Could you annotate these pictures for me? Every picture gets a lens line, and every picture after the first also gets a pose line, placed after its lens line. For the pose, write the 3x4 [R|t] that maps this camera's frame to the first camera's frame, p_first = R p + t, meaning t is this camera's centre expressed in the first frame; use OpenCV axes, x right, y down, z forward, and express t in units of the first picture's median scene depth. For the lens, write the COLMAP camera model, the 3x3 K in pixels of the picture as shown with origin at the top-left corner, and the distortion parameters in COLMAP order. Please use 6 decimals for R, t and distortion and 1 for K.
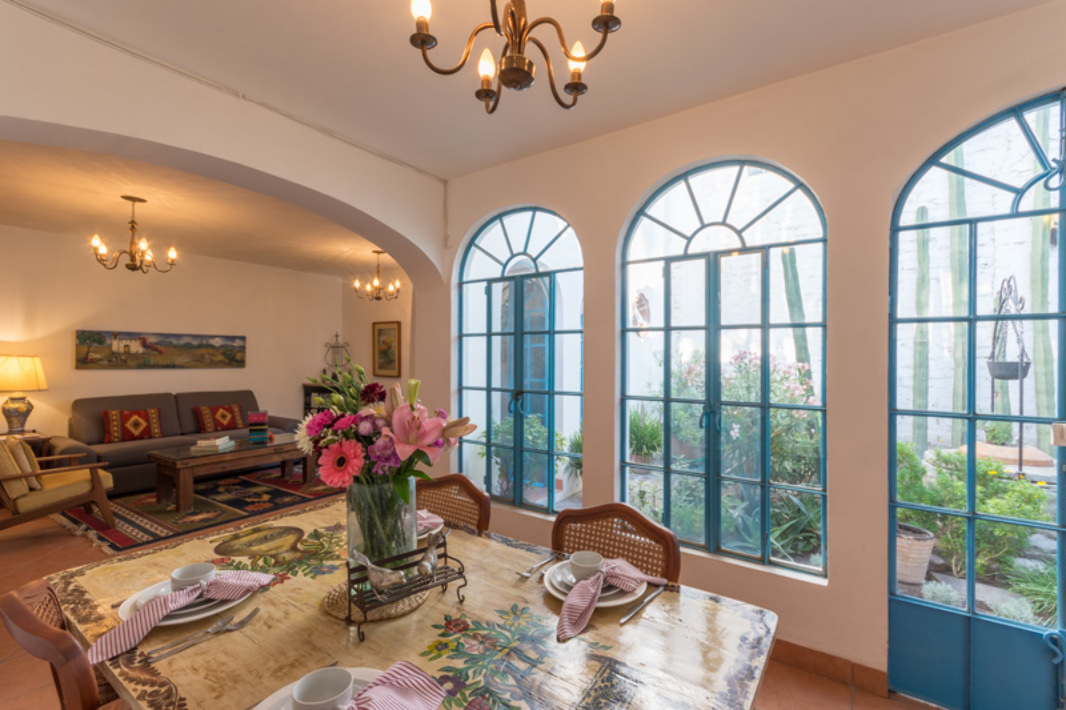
lens RADIAL K [[479.4, 0, 530.0], [0, 479.4, 355.0], [0, 0, 1]] dist [-0.002986, -0.001590]
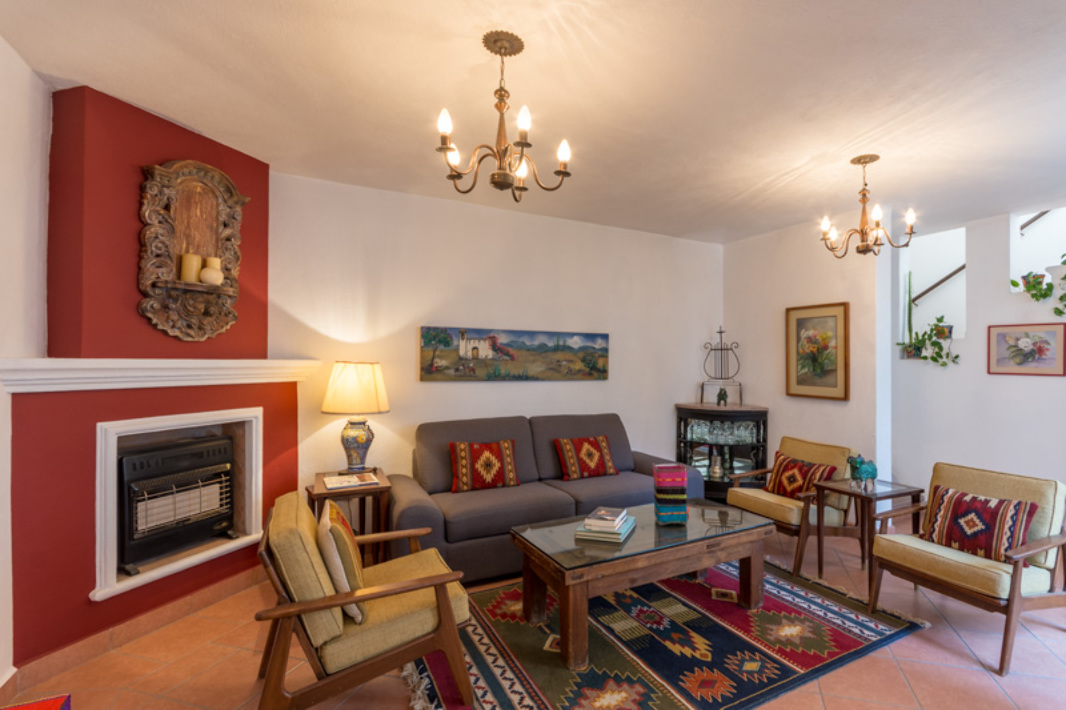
lens RADIAL K [[484.9, 0, 537.4], [0, 484.9, 359.5], [0, 0, 1]] dist [0.001132, 0.000094]
pose [[0.859260, -0.003229, -0.511529, -0.399808], [0.000003, 0.999980, -0.006306, 0.001753], [0.511539, 0.005417, 0.859243, 0.433535]]
